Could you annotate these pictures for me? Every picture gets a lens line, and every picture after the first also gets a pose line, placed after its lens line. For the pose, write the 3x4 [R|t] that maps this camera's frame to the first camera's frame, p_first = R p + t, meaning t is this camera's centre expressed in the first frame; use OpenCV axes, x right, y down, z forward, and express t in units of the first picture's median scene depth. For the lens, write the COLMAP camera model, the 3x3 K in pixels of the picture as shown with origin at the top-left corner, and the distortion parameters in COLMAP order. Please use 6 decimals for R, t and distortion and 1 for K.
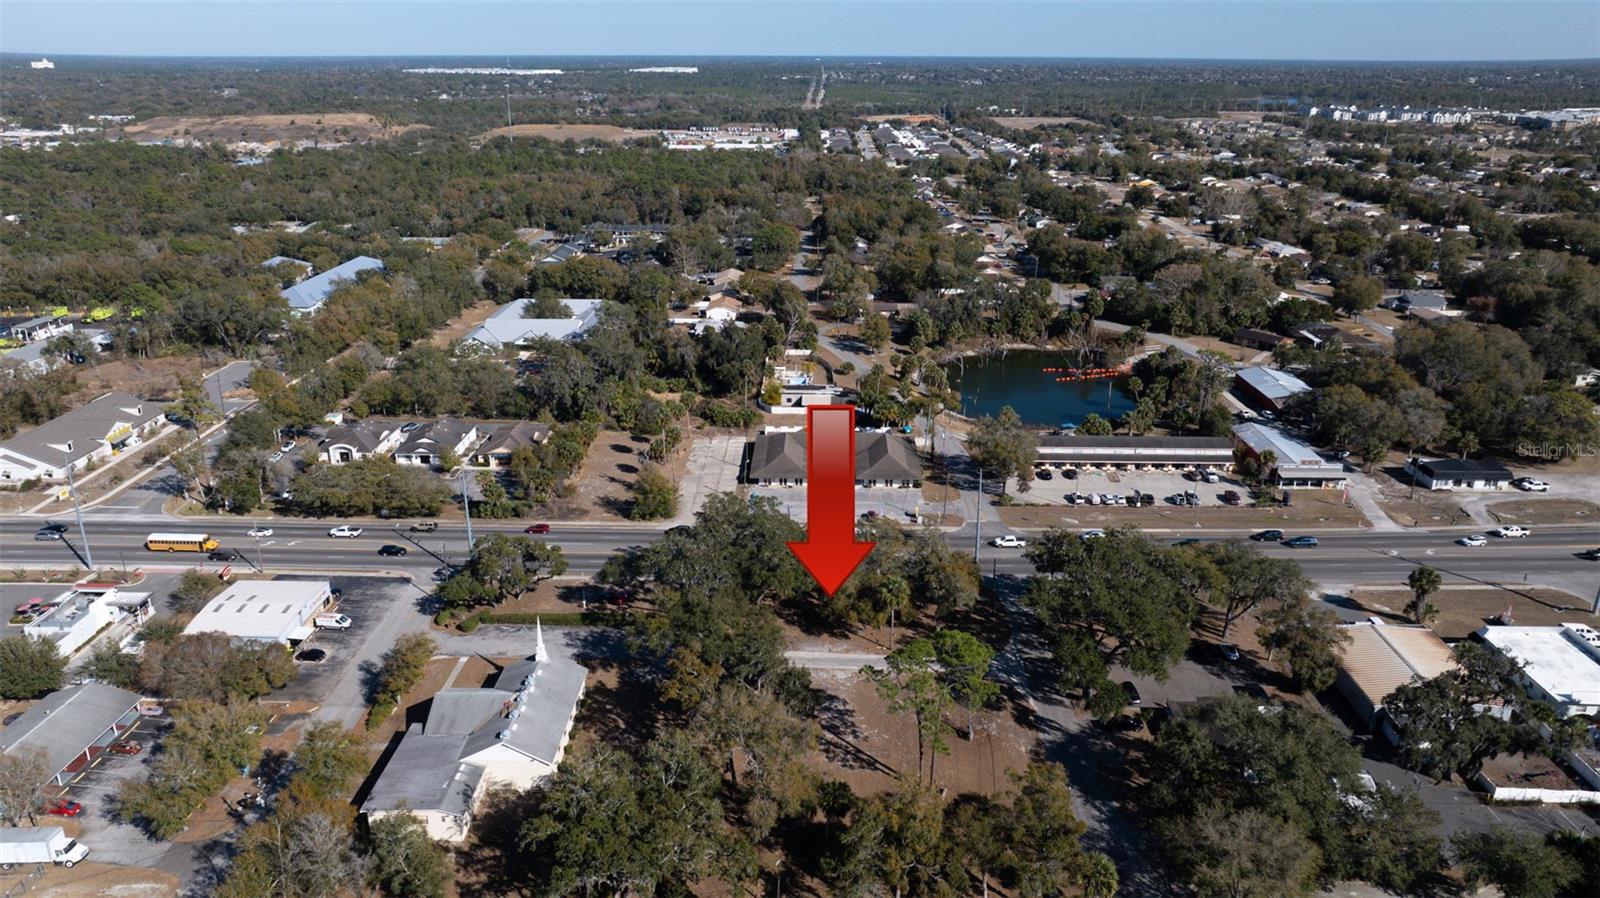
lens RADIAL K [[1122.0, 0, 799.5], [0, 1122.0, 442.5], [0, 0, 1]] dist [-0.023614, 0.005244]
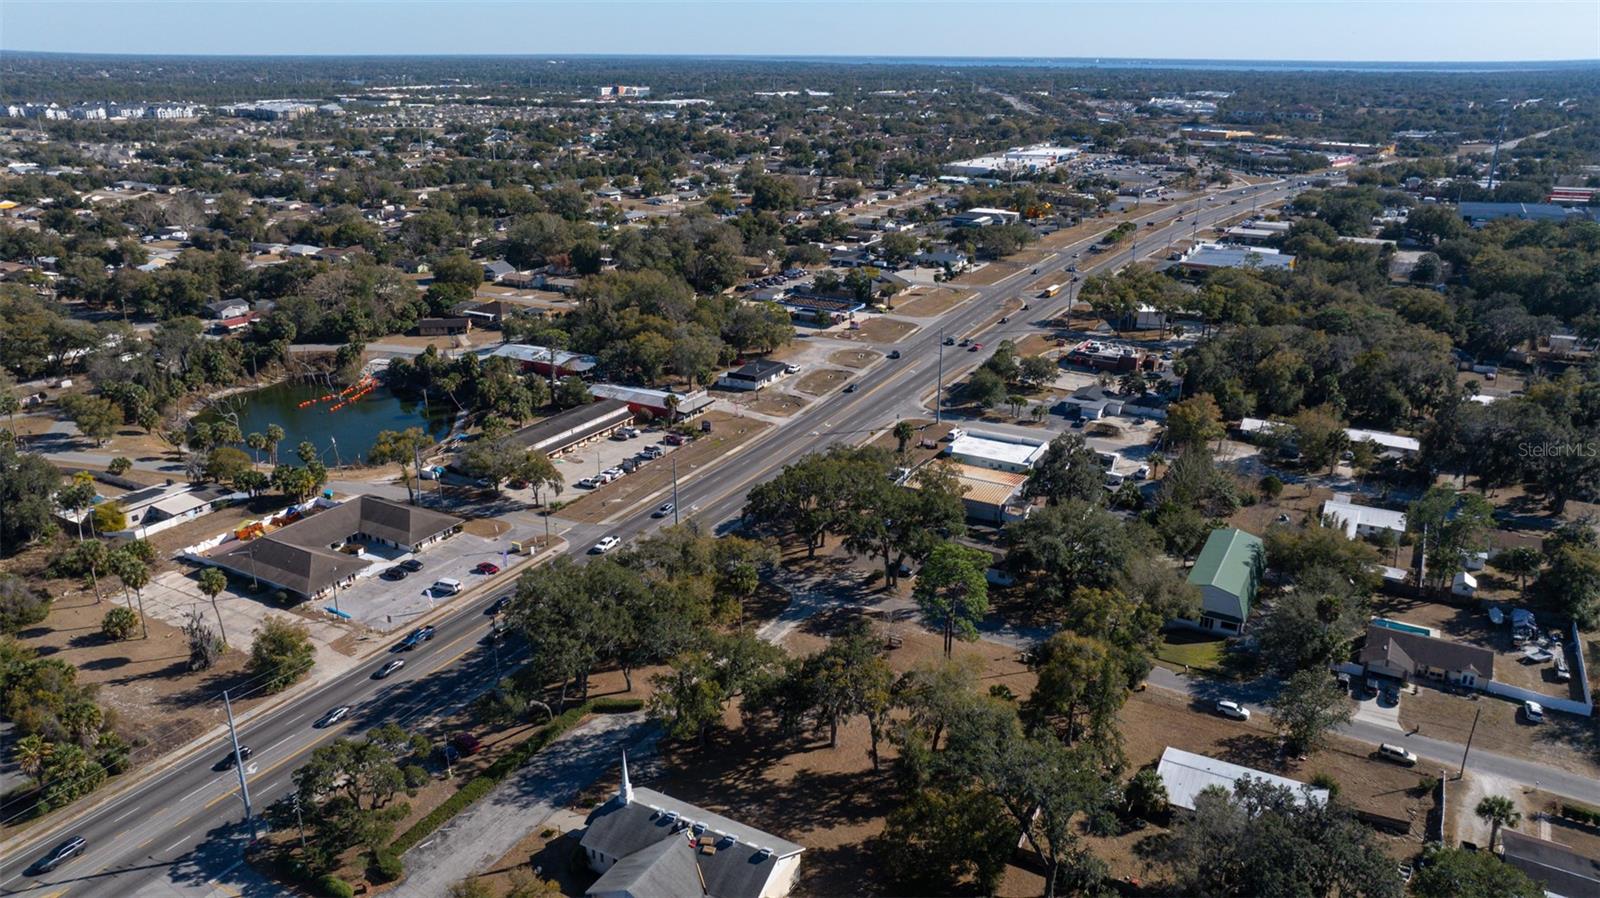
lens RADIAL K [[1122.0, 0, 799.5], [0, 1122.0, 442.5], [0, 0, 1]] dist [-0.023614, 0.005244]
pose [[0.467163, -0.290621, 0.835044, -0.526946], [0.286083, 0.943317, 0.168255, -0.107049], [-0.836609, 0.160289, 0.523825, 0.277906]]
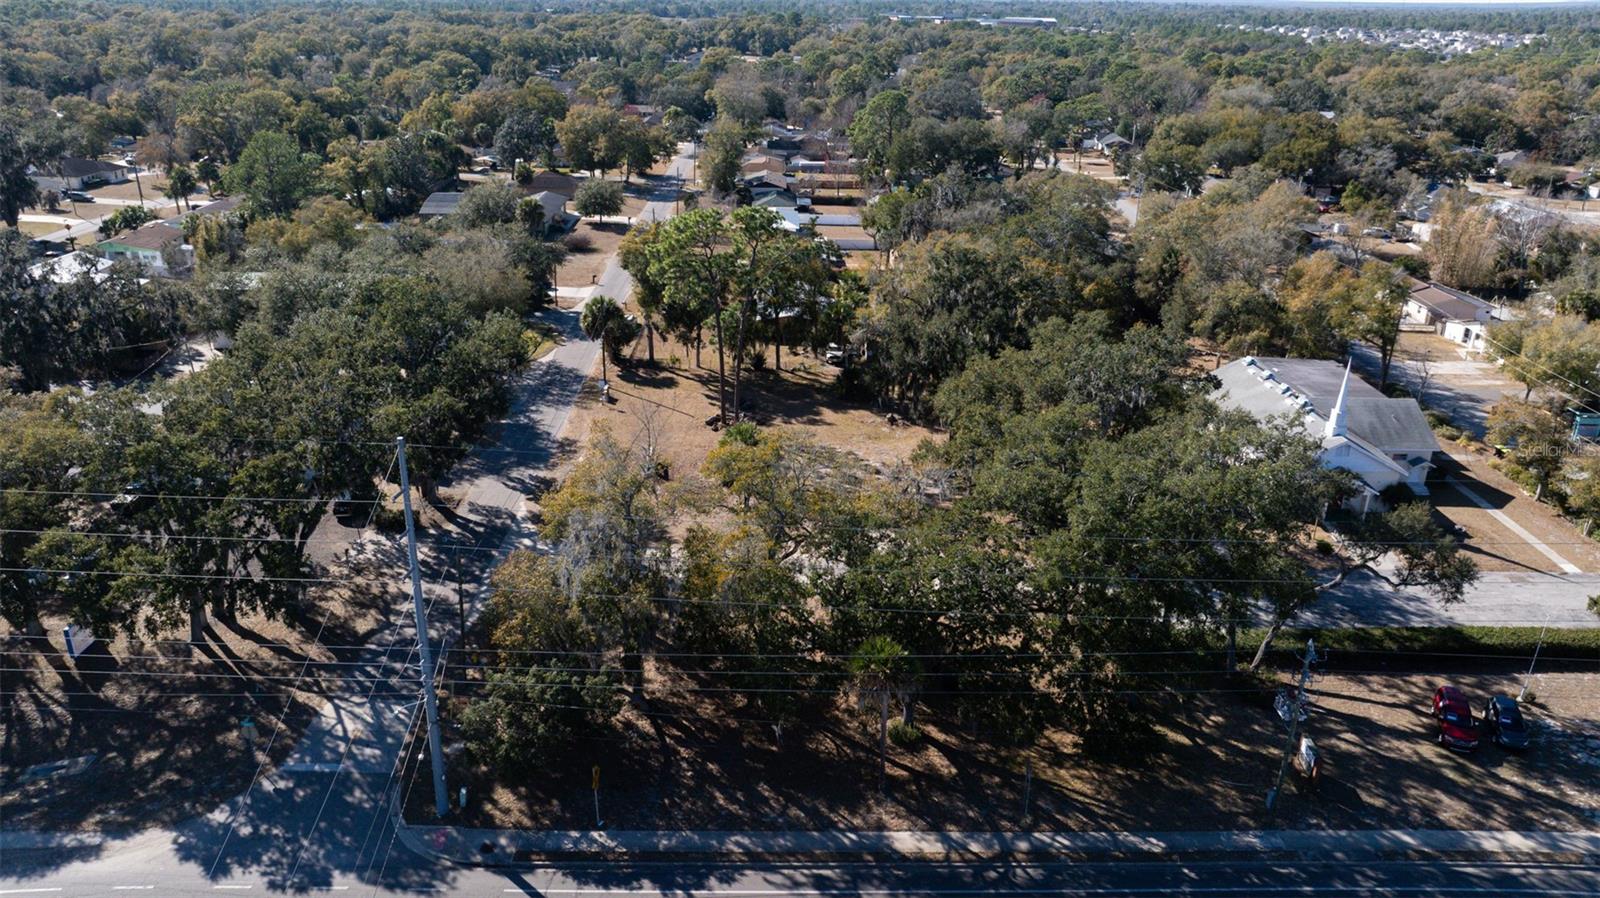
lens RADIAL K [[1121.5, 0, 800.0], [0, 1121.5, 449.0], [0, 0, 1]] dist [-0.040829, 0.041842]
pose [[-0.998998, -0.003366, -0.044617, 0.059074], [-0.032126, 0.748031, 0.662886, -0.130122], [0.031144, 0.663655, -0.747390, 0.971507]]
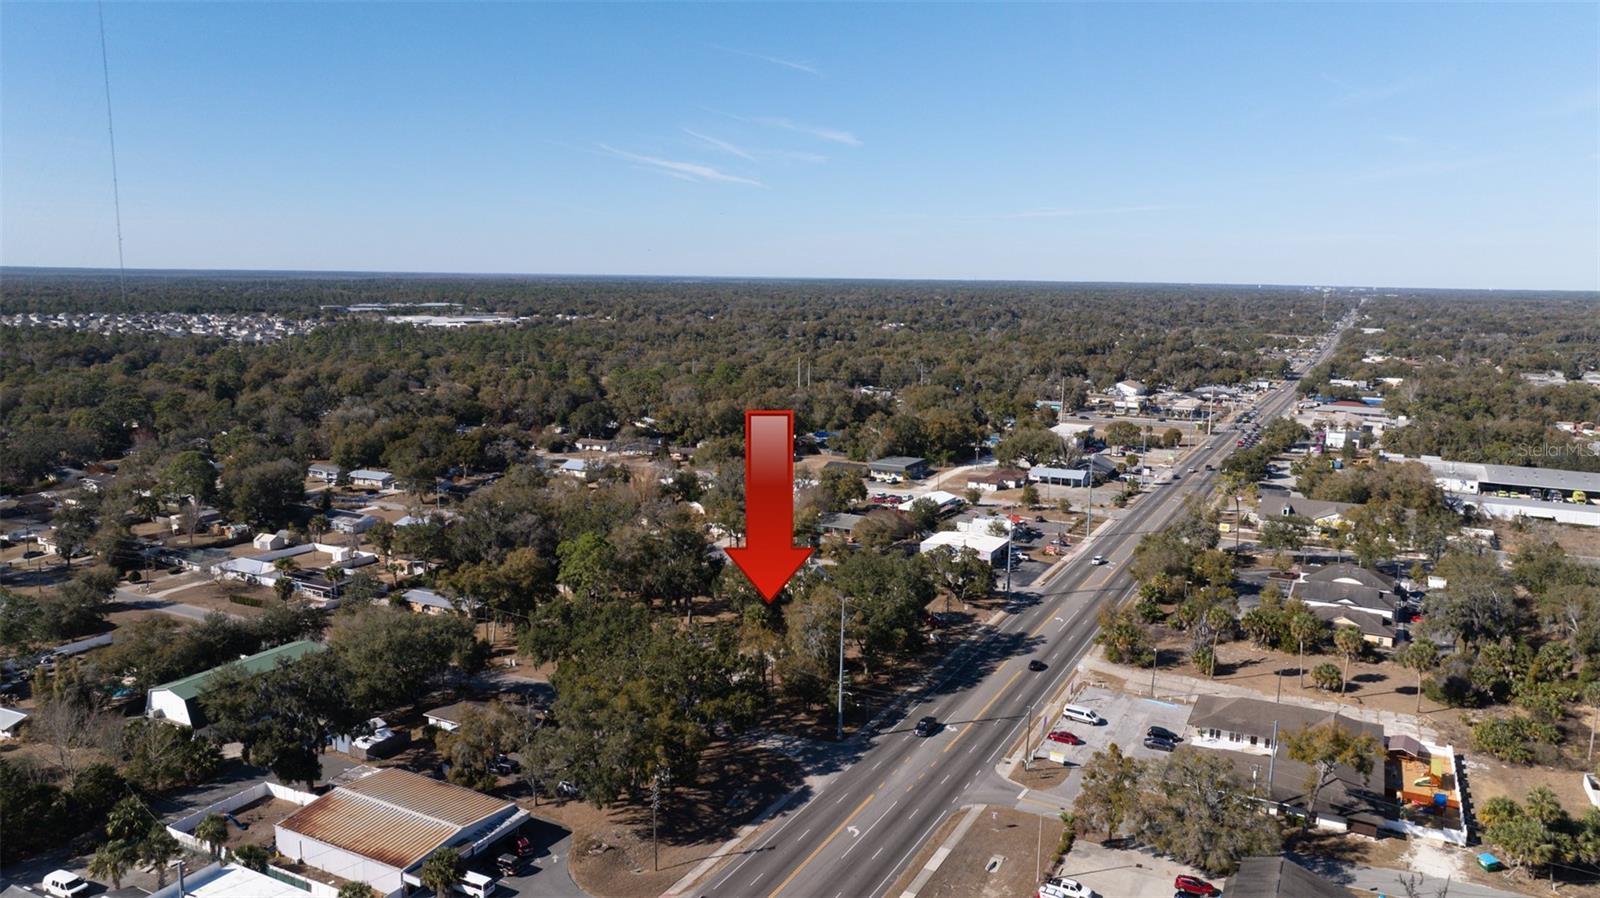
lens RADIAL K [[1122.0, 0, 799.5], [0, 1122.0, 442.5], [0, 0, 1]] dist [-0.023614, 0.005244]
pose [[-0.440178, 0.123836, -0.889330, 0.778173], [-0.308963, 0.909075, 0.279507, -0.269117], [0.843081, 0.397803, -0.361894, 0.999009]]
